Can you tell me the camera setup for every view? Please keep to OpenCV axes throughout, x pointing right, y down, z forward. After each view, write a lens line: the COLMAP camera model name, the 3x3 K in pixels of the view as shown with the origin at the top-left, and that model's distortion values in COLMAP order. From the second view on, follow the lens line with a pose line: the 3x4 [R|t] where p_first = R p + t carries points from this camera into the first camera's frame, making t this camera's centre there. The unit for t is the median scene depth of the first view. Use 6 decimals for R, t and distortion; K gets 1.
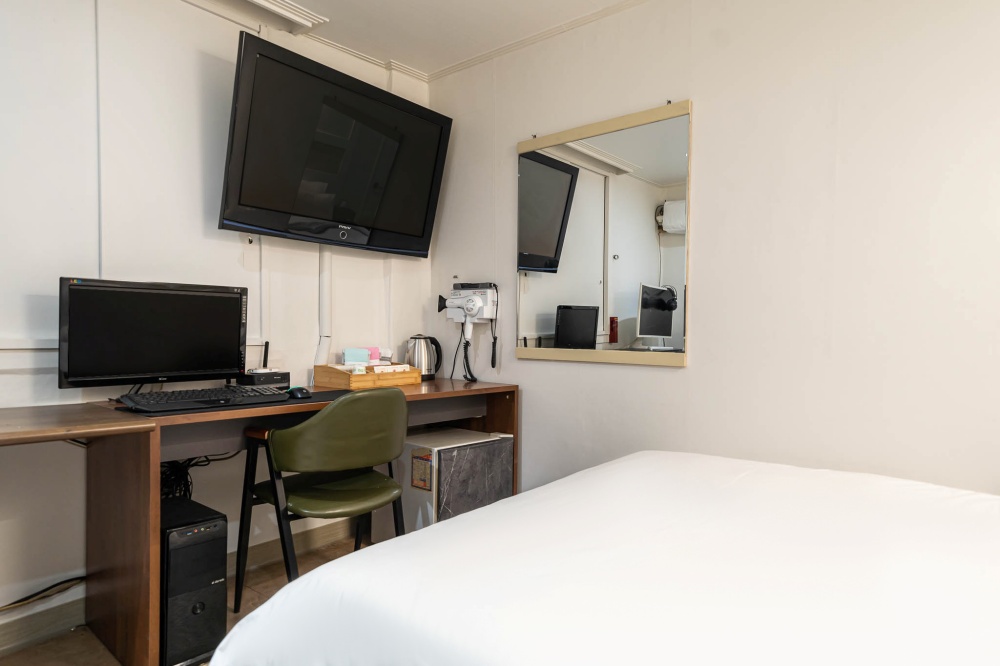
lens RADIAL K [[569.5, 0, 500.0], [0, 569.5, 333.0], [0, 0, 1]] dist [0.053187, -0.000014]
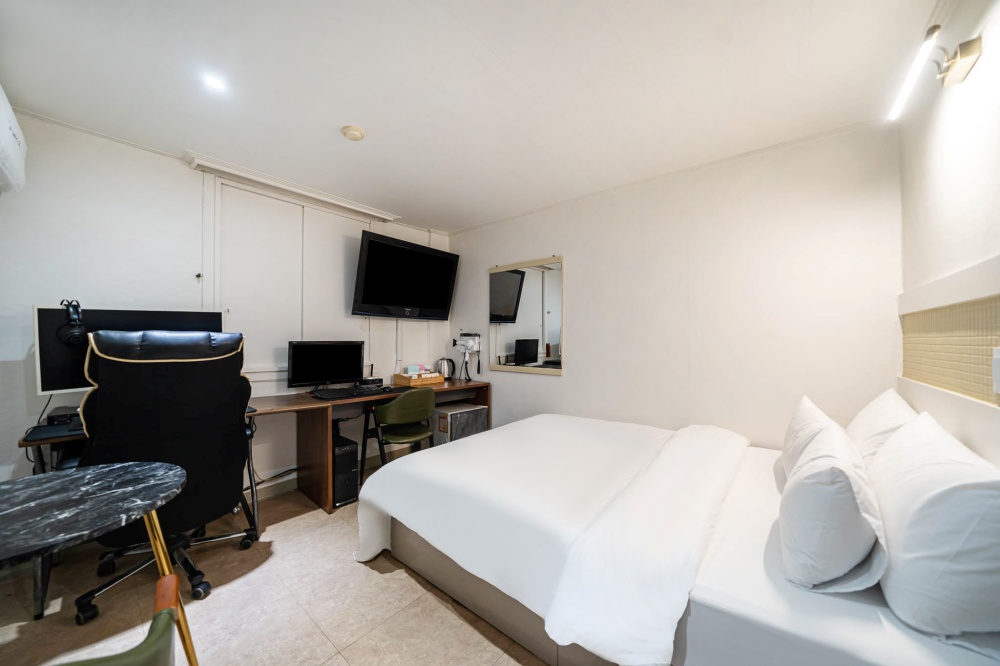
lens RADIAL K [[343.4, 0, 505.4], [0, 343.4, 335.2], [0, 0, 1]] dist [0.000804, 0.000068]
pose [[0.999974, -0.005986, 0.004031, 0.097107], [0.006048, 0.999859, -0.015658, -0.073627], [-0.003937, 0.015682, 0.999869, -0.314164]]
